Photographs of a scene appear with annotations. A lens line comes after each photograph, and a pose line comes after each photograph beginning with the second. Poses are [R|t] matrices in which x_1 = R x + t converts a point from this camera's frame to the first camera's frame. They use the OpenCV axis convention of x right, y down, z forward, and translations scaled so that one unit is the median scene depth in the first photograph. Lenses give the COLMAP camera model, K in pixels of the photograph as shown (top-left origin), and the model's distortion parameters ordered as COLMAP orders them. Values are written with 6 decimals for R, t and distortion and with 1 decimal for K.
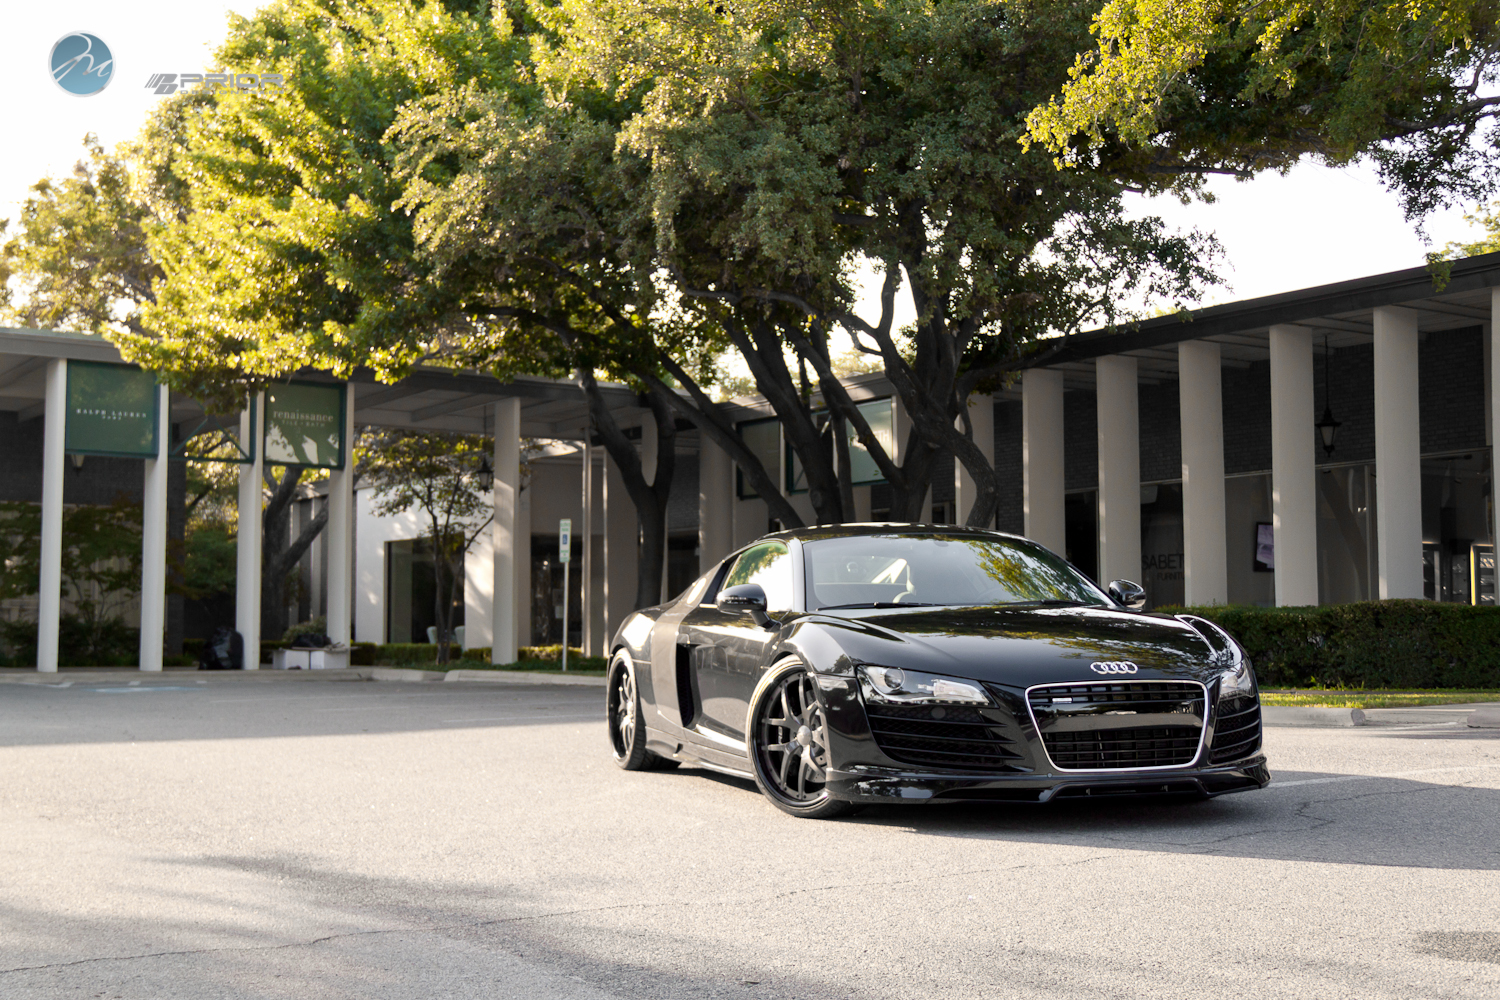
lens RADIAL K [[1856.0, 0, 750.0], [0, 1856.0, 500.0], [0, 0, 1]] dist [0.030689, 0.008124]
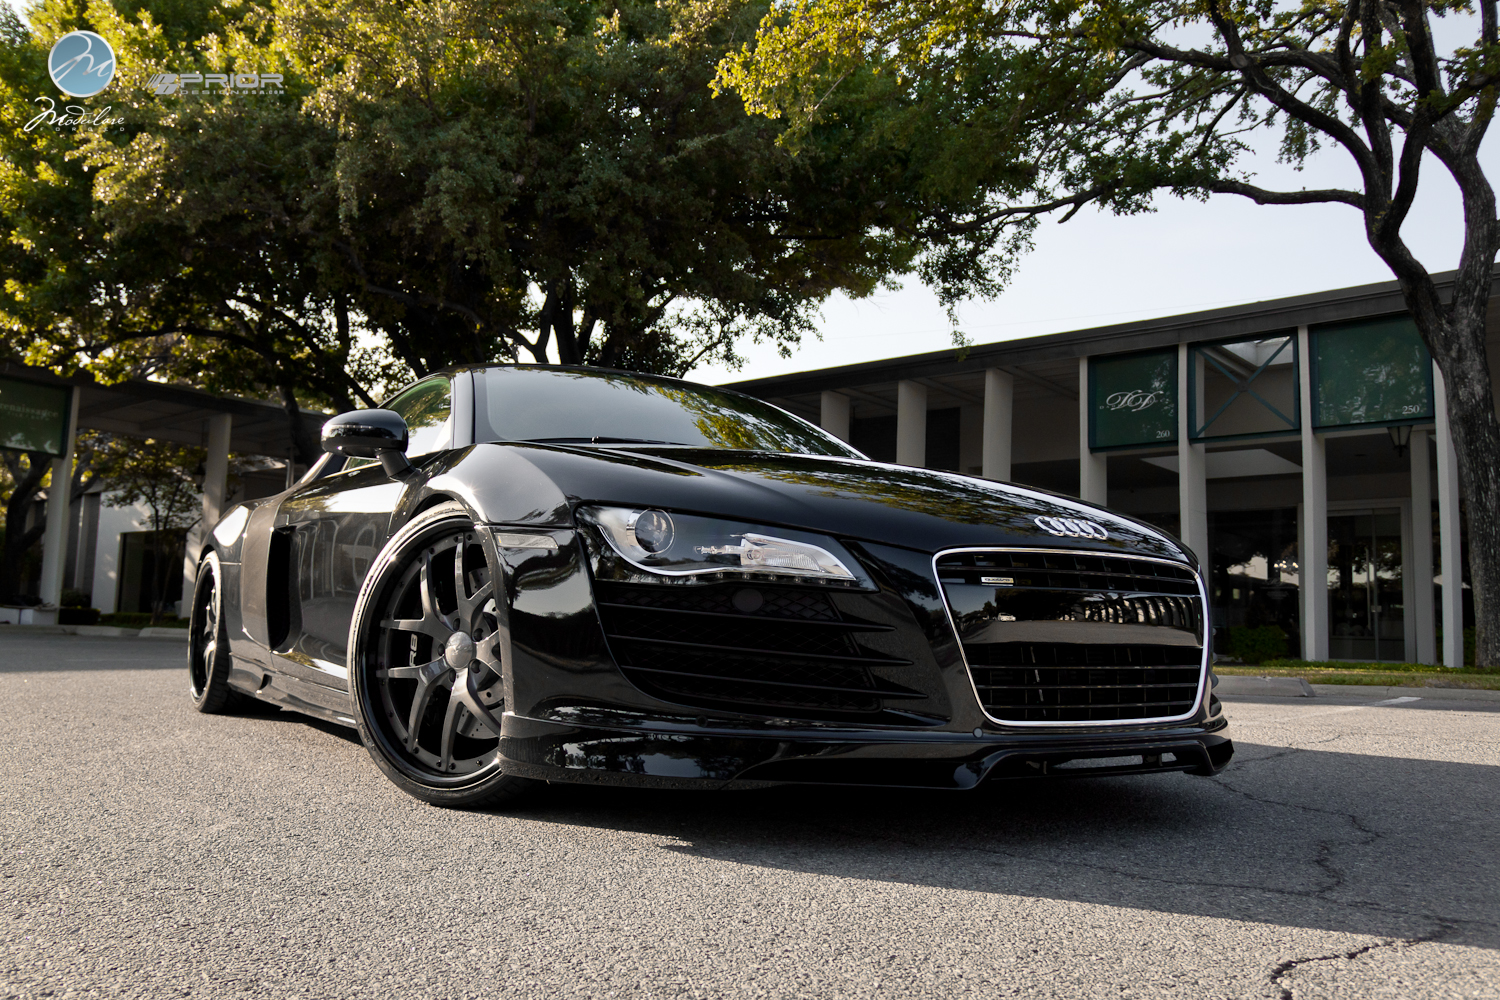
lens RADIAL K [[1198.5, 0, 750.0], [0, 1198.5, 500.0], [0, 0, 1]] dist [0.082420, -0.117232]
pose [[0.963242, 0.062177, 0.261341, 0.012237], [-0.053298, 0.997739, -0.040932, 0.069511], [-0.263296, 0.025499, 0.964378, 0.477304]]
